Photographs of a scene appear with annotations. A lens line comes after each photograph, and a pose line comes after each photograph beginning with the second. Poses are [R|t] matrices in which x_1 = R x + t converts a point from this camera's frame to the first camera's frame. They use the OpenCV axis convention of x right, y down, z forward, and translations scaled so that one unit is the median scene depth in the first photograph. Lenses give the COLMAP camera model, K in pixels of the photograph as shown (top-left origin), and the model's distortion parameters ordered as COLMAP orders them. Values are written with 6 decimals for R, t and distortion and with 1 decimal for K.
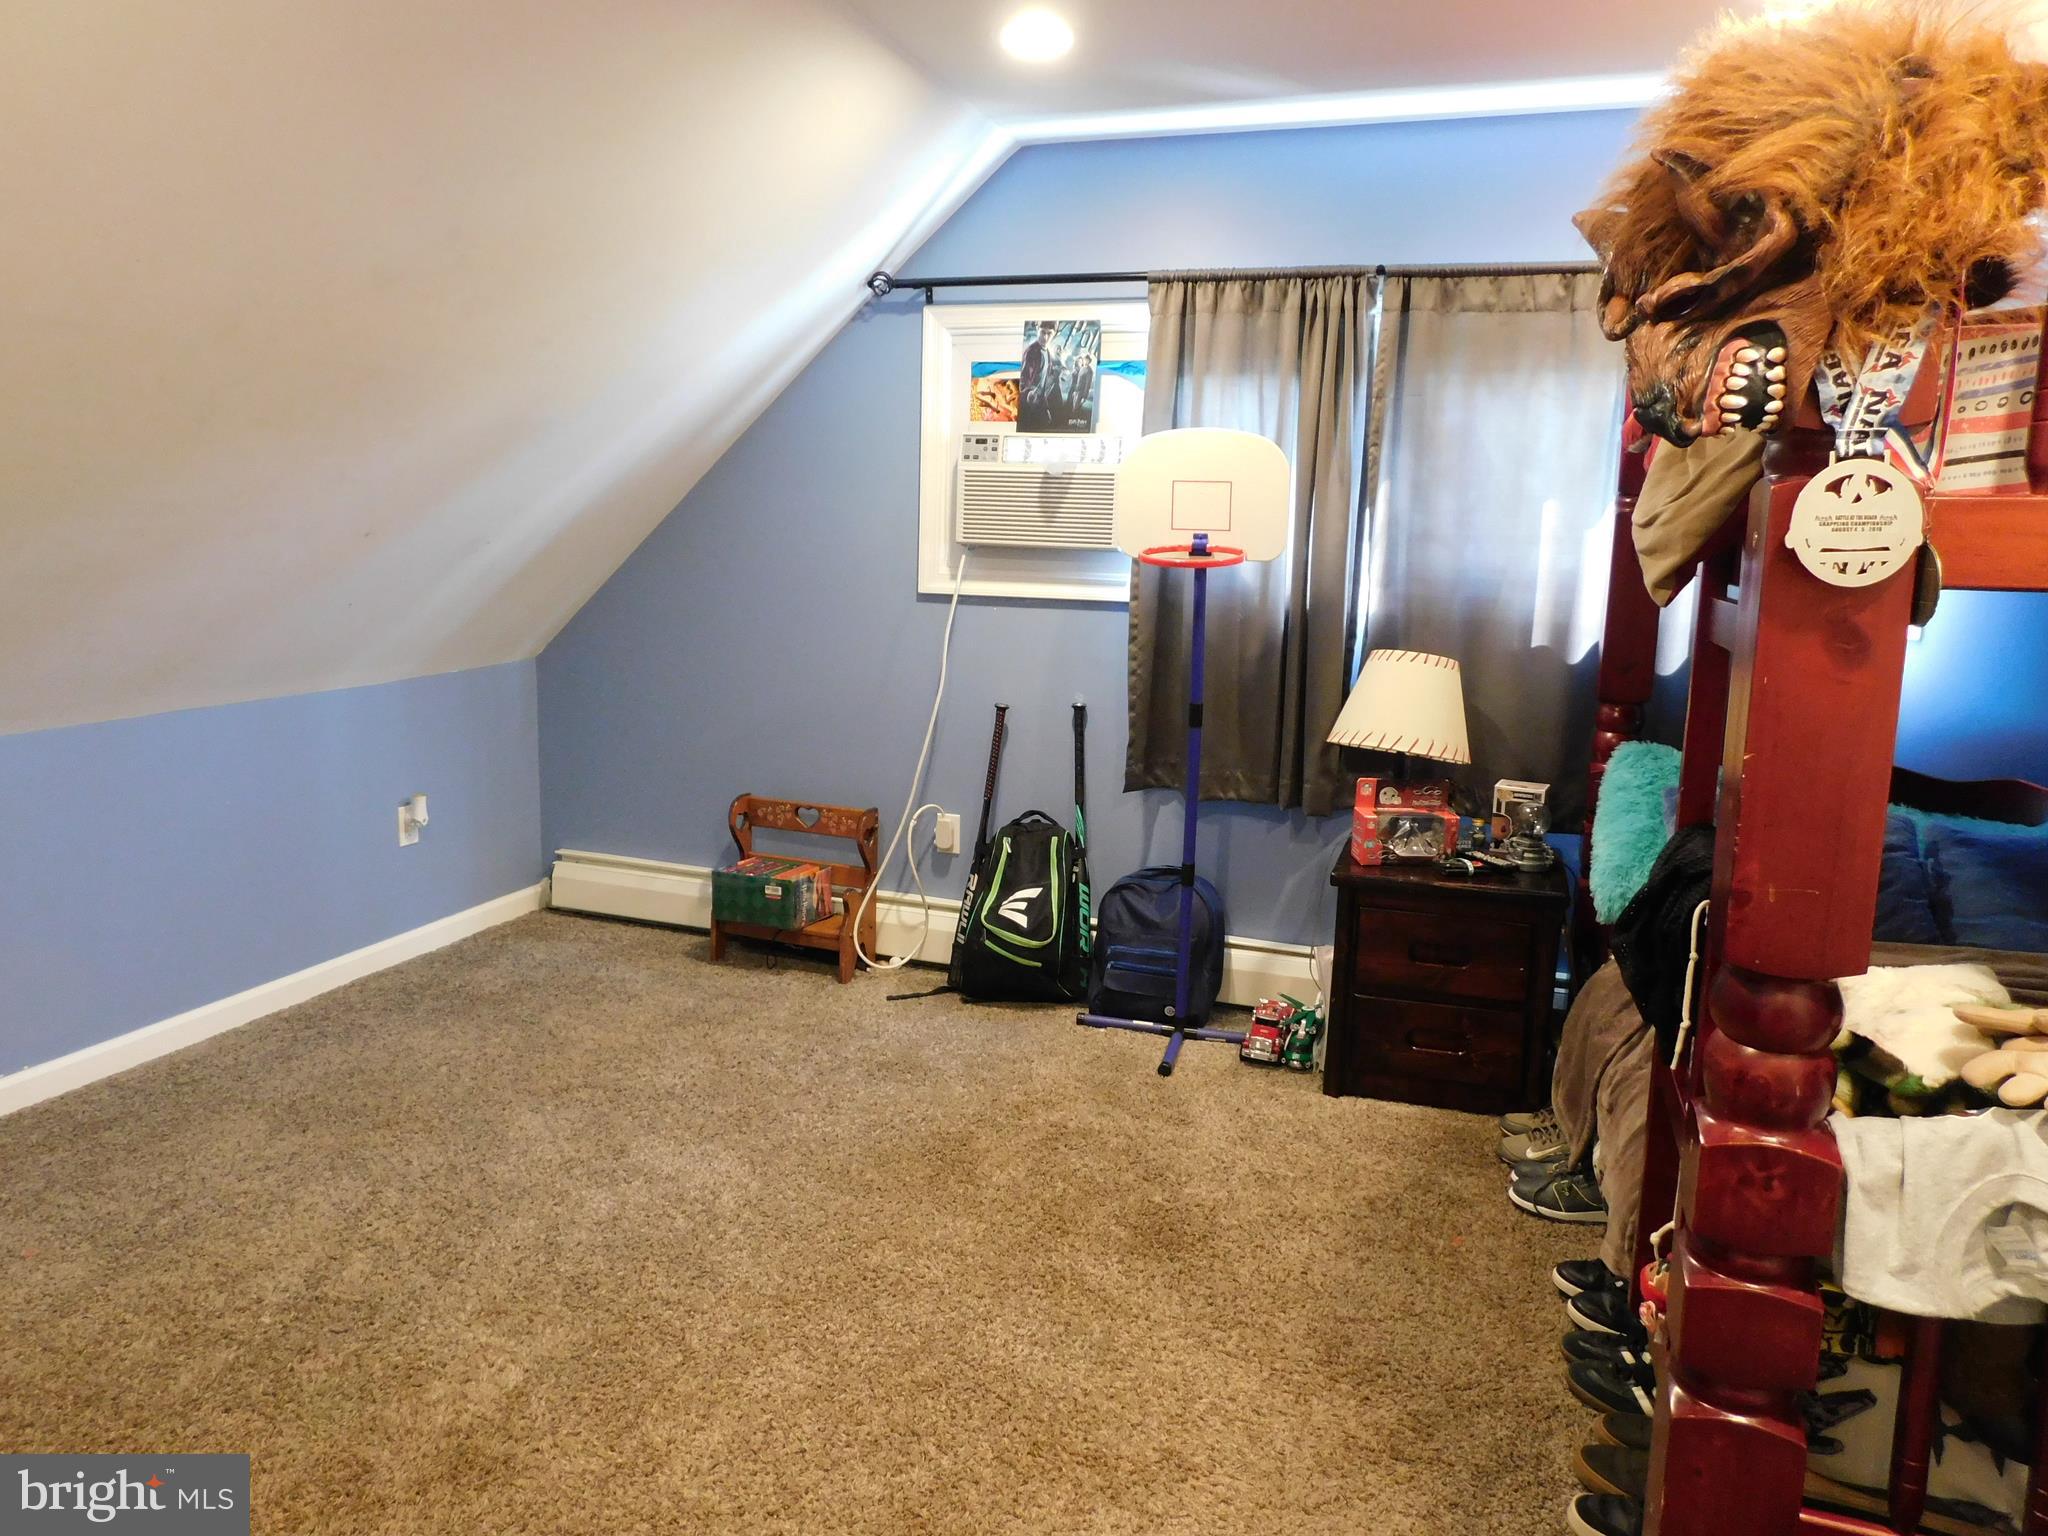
lens RADIAL K [[1348.4, 0, 1028.5], [0, 1348.4, 762.0], [0, 0, 1]] dist [-0.071869, 0.060085]
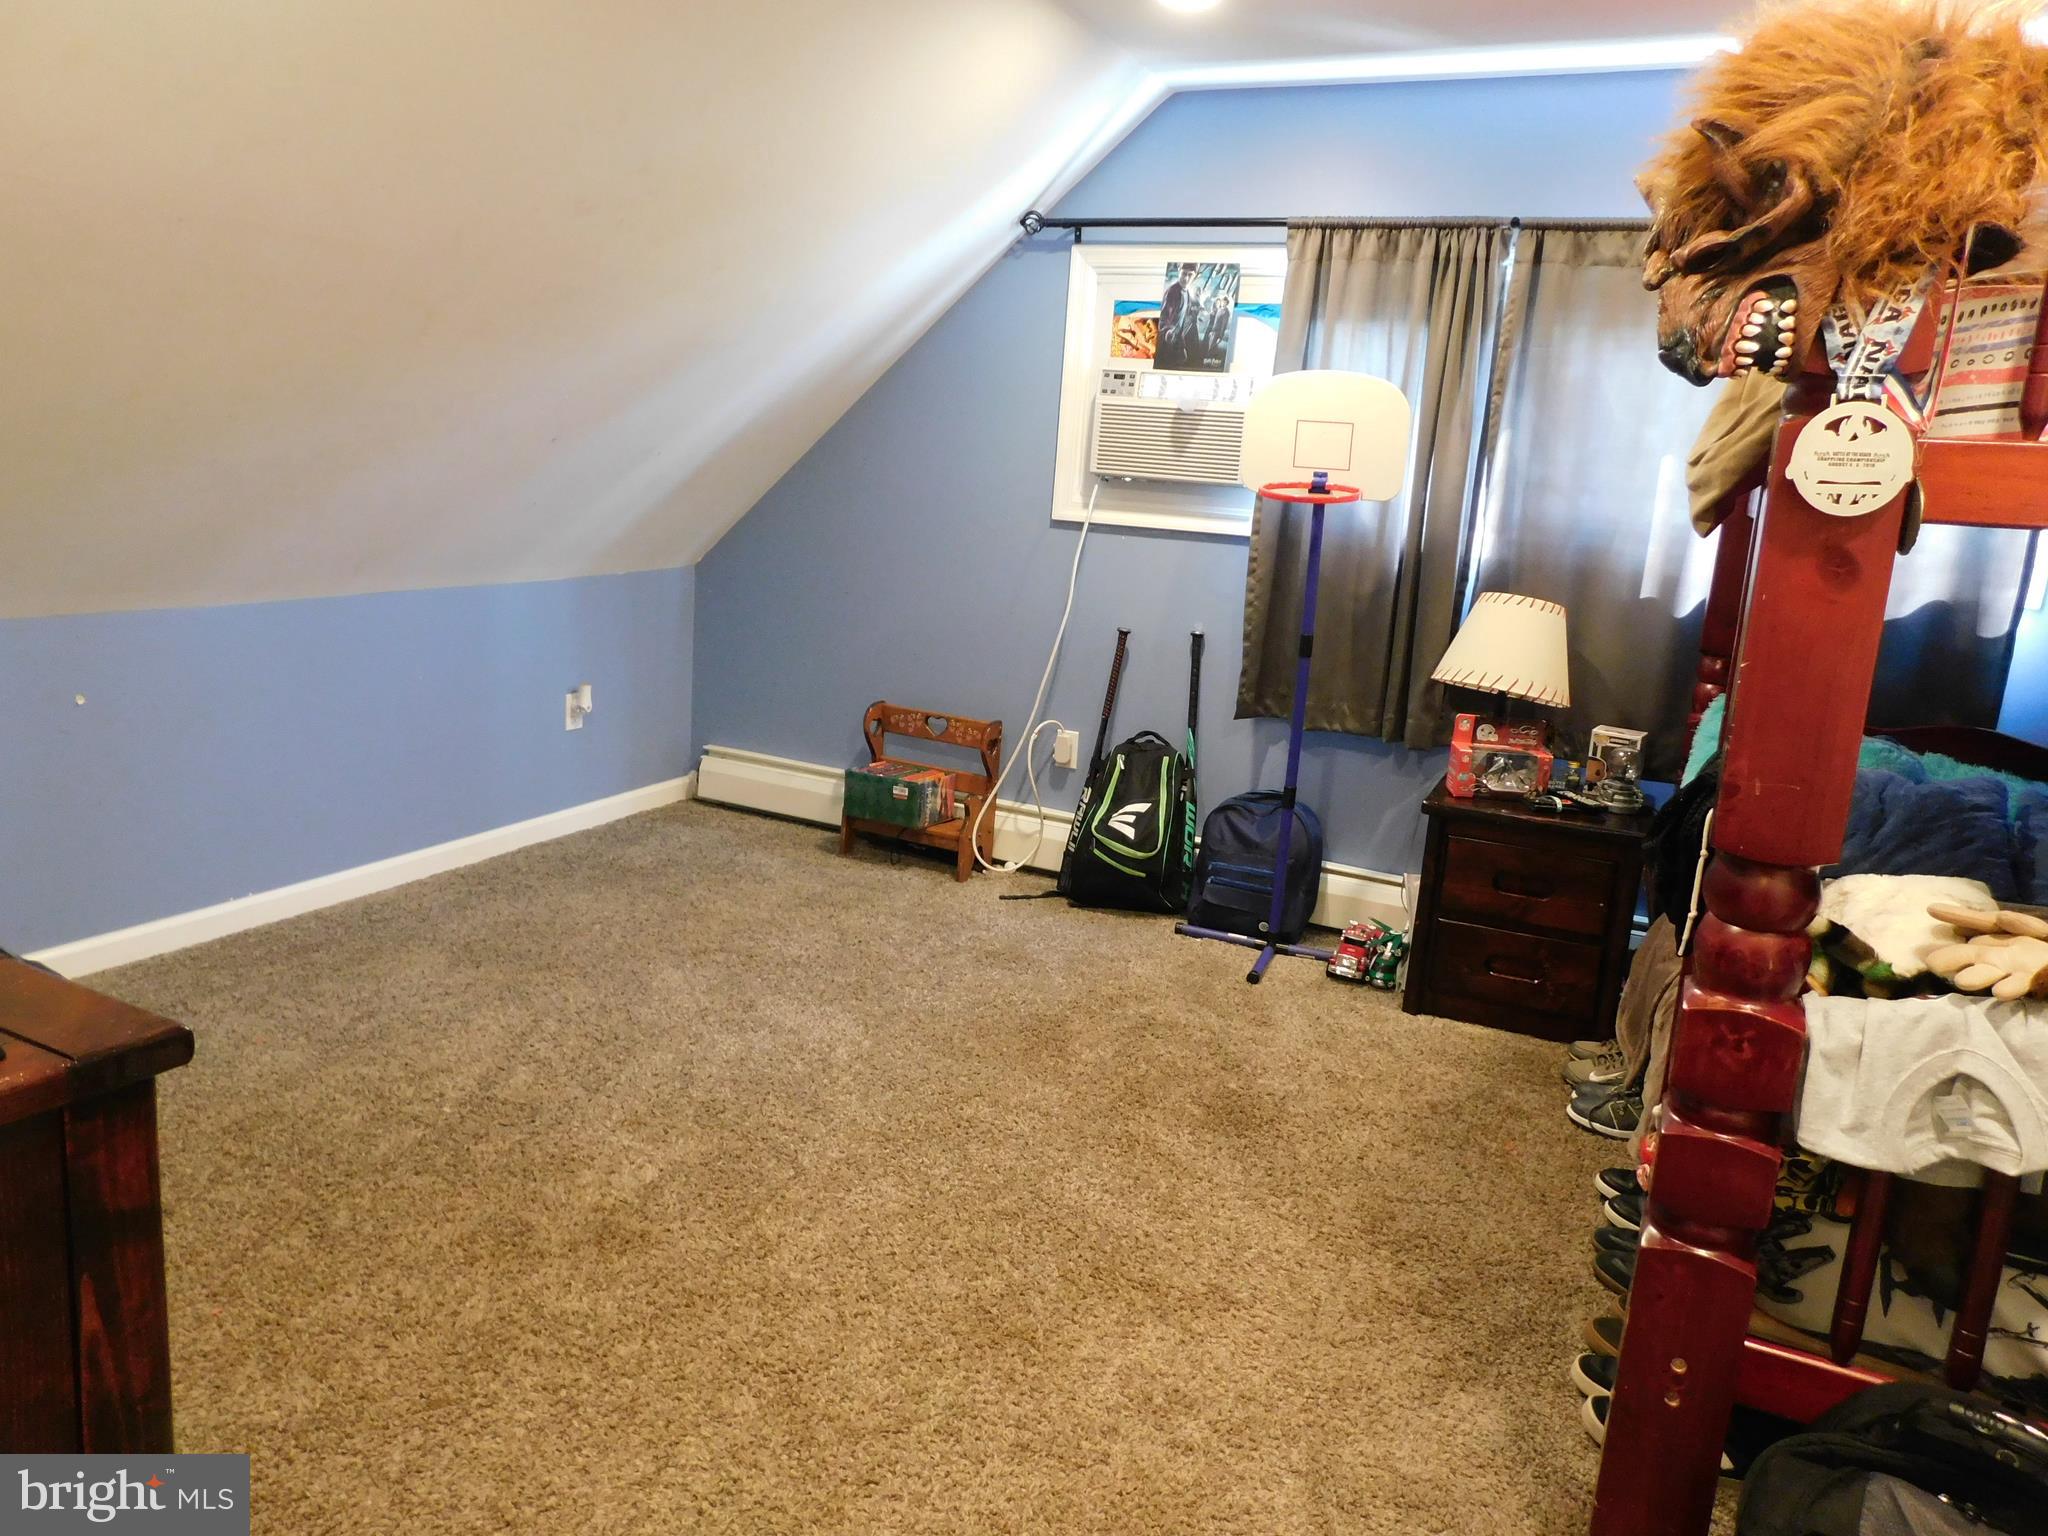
lens RADIAL K [[1348.4, 0, 1028.5], [0, 1348.4, 762.0], [0, 0, 1]] dist [-0.071869, 0.060085]
pose [[0.993103, 0.063321, -0.098675, 0.025572], [-0.059348, 0.997324, 0.042686, 0.032272], [0.101114, -0.036535, 0.994204, -0.092404]]
